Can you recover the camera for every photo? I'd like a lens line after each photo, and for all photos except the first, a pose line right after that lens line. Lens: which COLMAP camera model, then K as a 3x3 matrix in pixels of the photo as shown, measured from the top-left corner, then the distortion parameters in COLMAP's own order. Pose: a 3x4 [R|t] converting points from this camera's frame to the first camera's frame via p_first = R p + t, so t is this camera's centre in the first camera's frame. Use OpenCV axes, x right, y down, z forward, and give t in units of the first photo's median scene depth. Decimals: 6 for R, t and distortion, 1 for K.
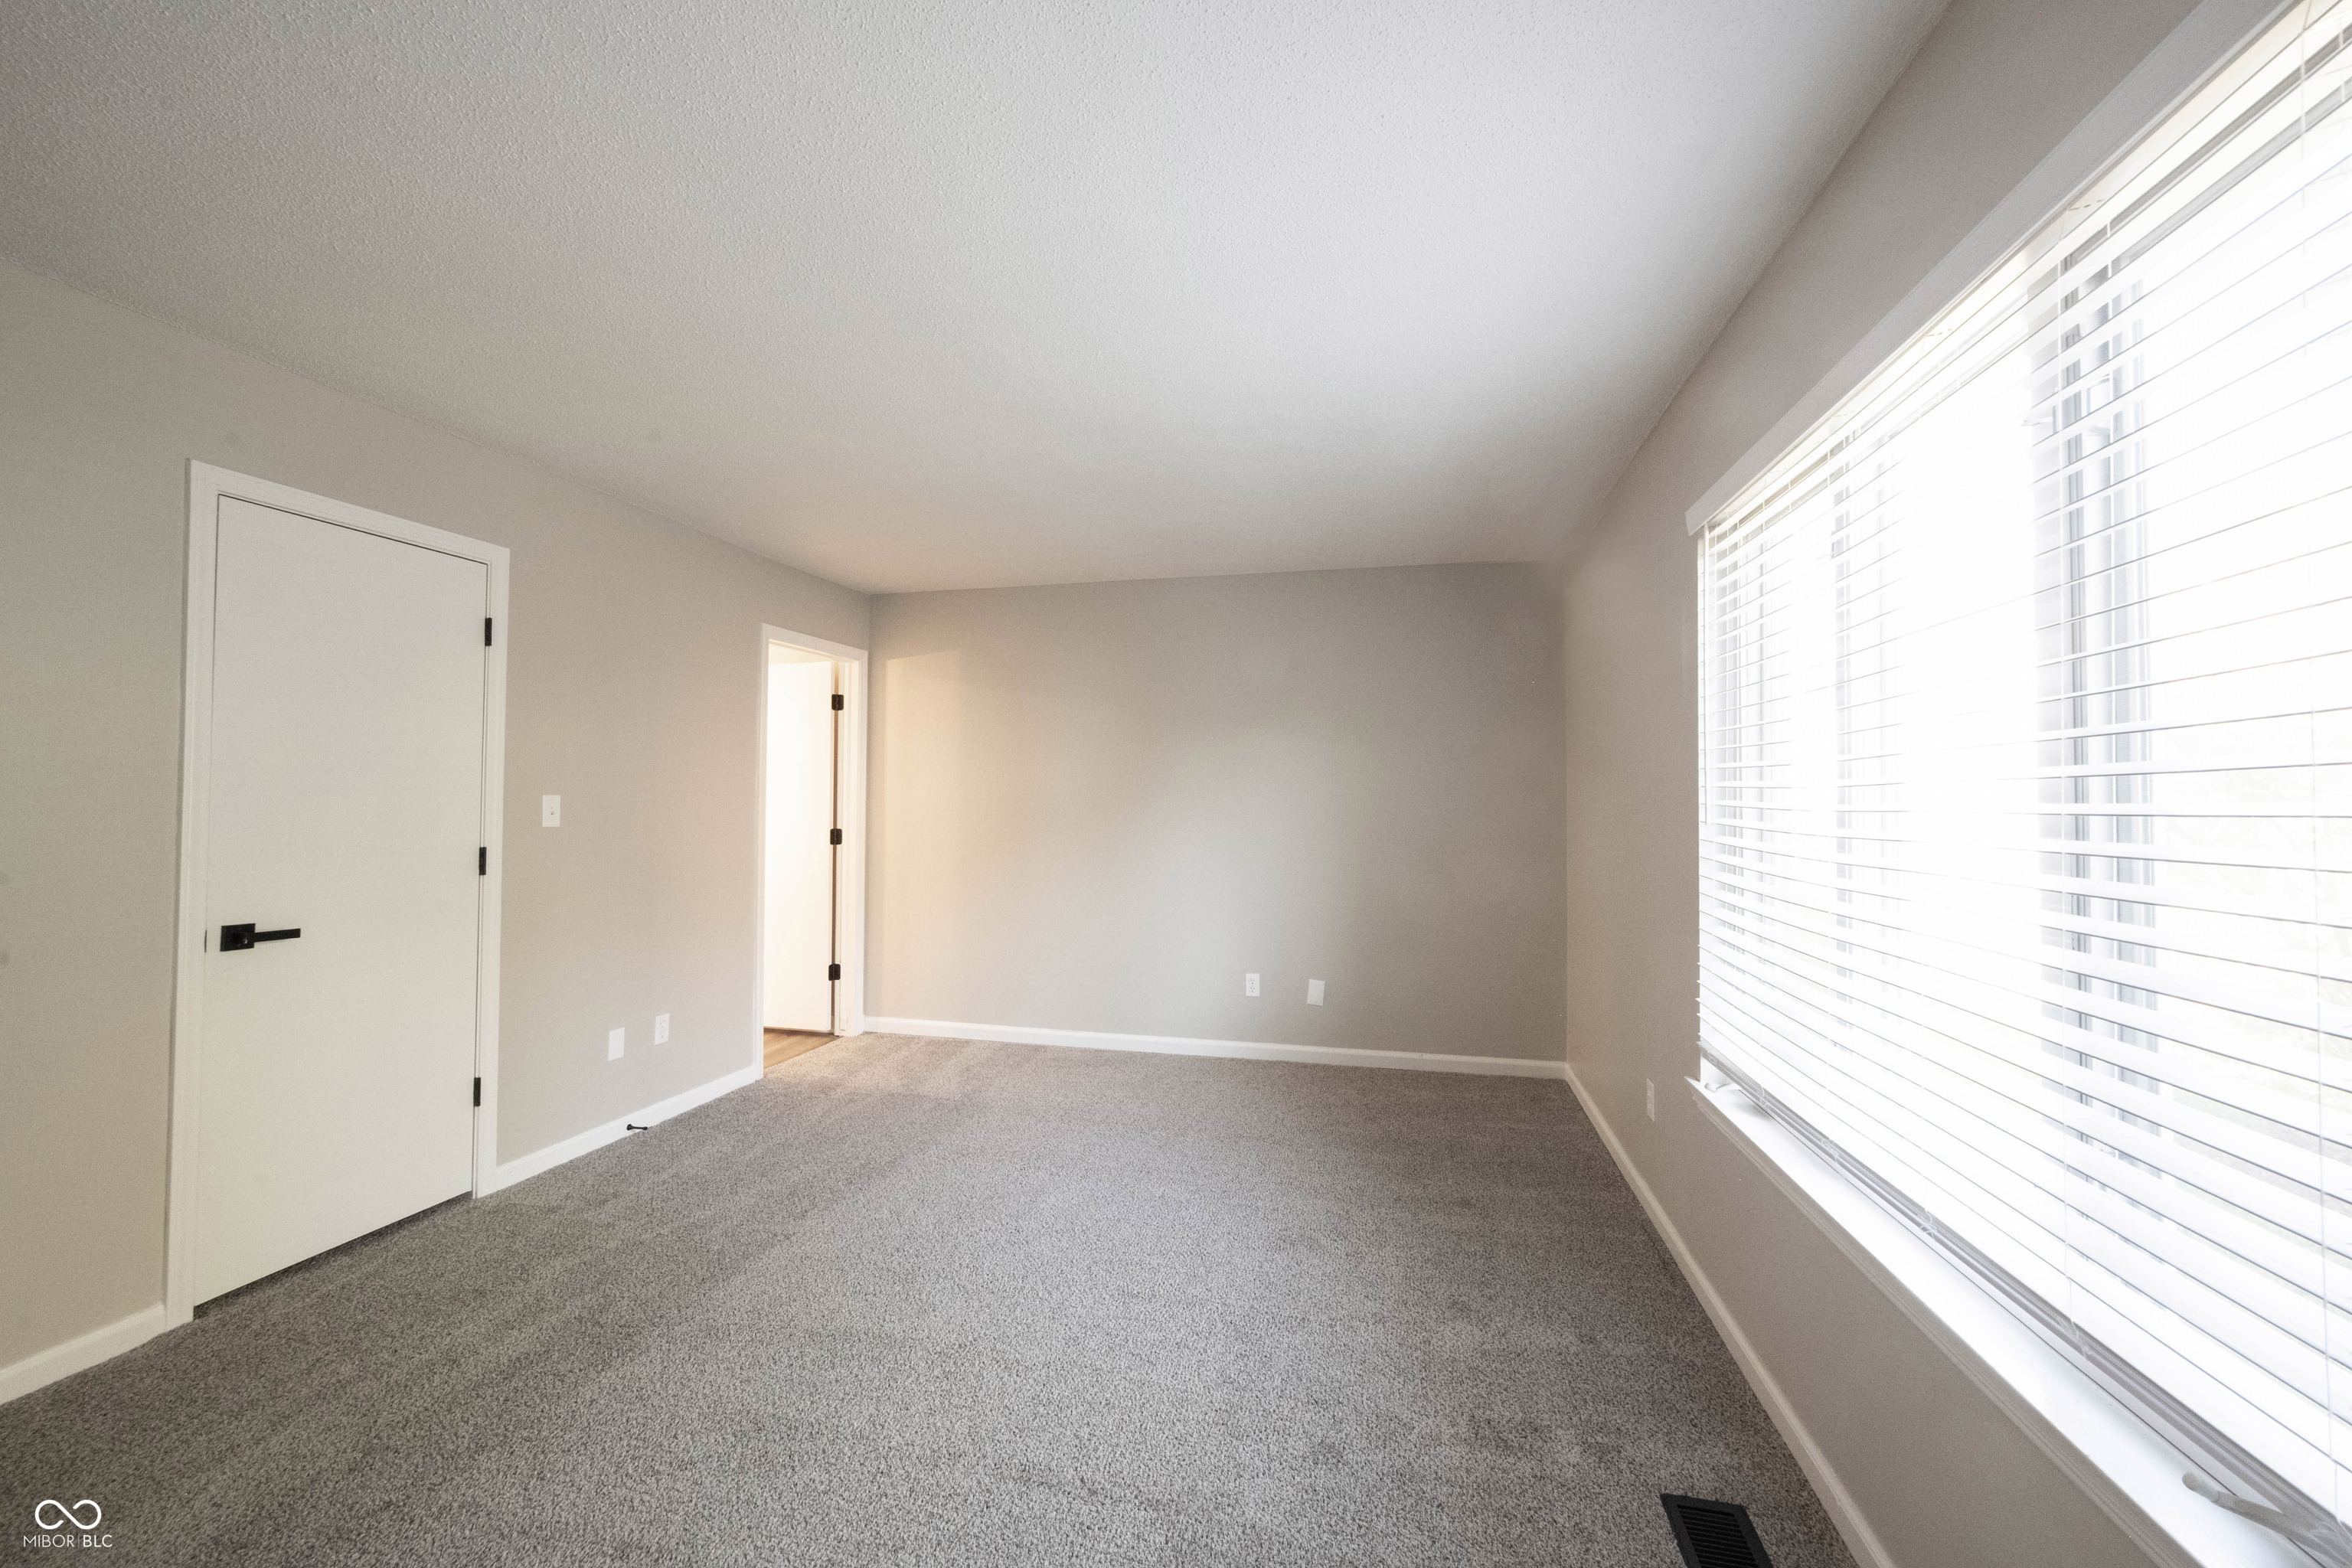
lens RADIAL K [[924.7, 0, 1167.9], [0, 924.7, 777.5], [0, 0, 1]] dist [0.000995, -0.000011]
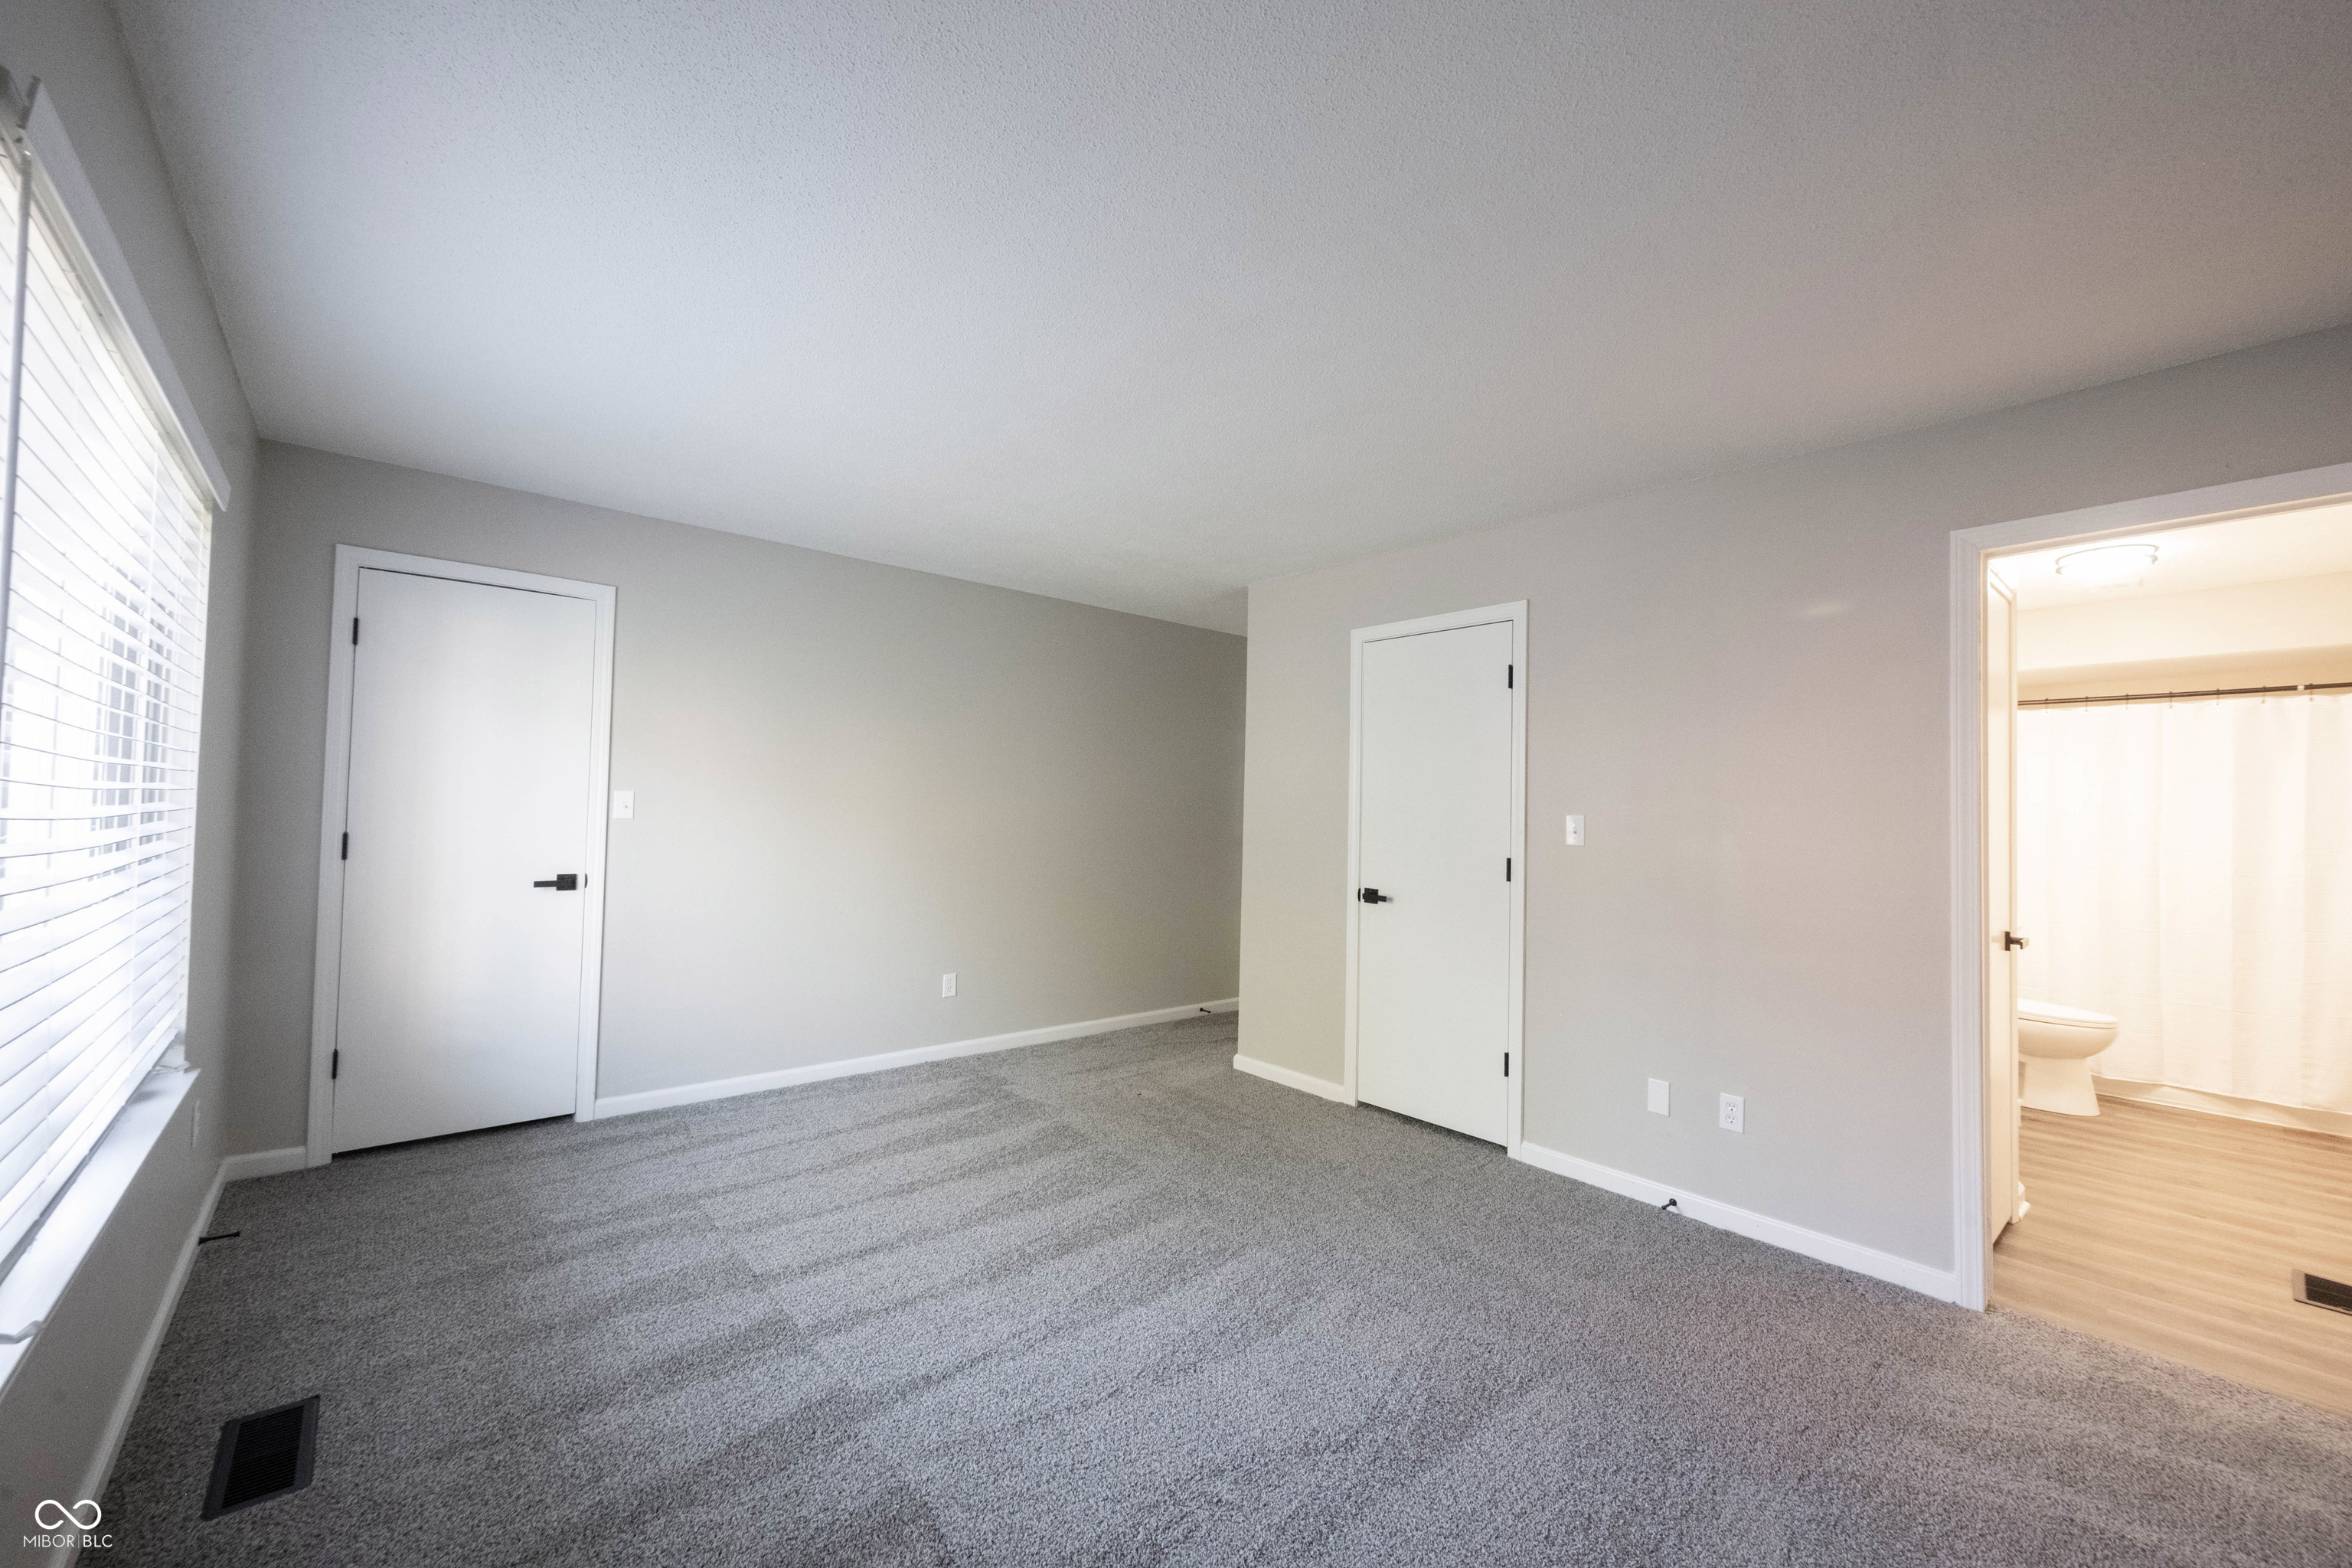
lens RADIAL K [[924.7, 0, 1167.9], [0, 924.7, 777.5], [0, 0, 1]] dist [0.000995, -0.000011]
pose [[-0.580269, -0.046702, -0.813085, 0.462677], [-0.004731, 0.998531, -0.053977, 0.036656], [0.814411, -0.027475, -0.579637, 1.276469]]
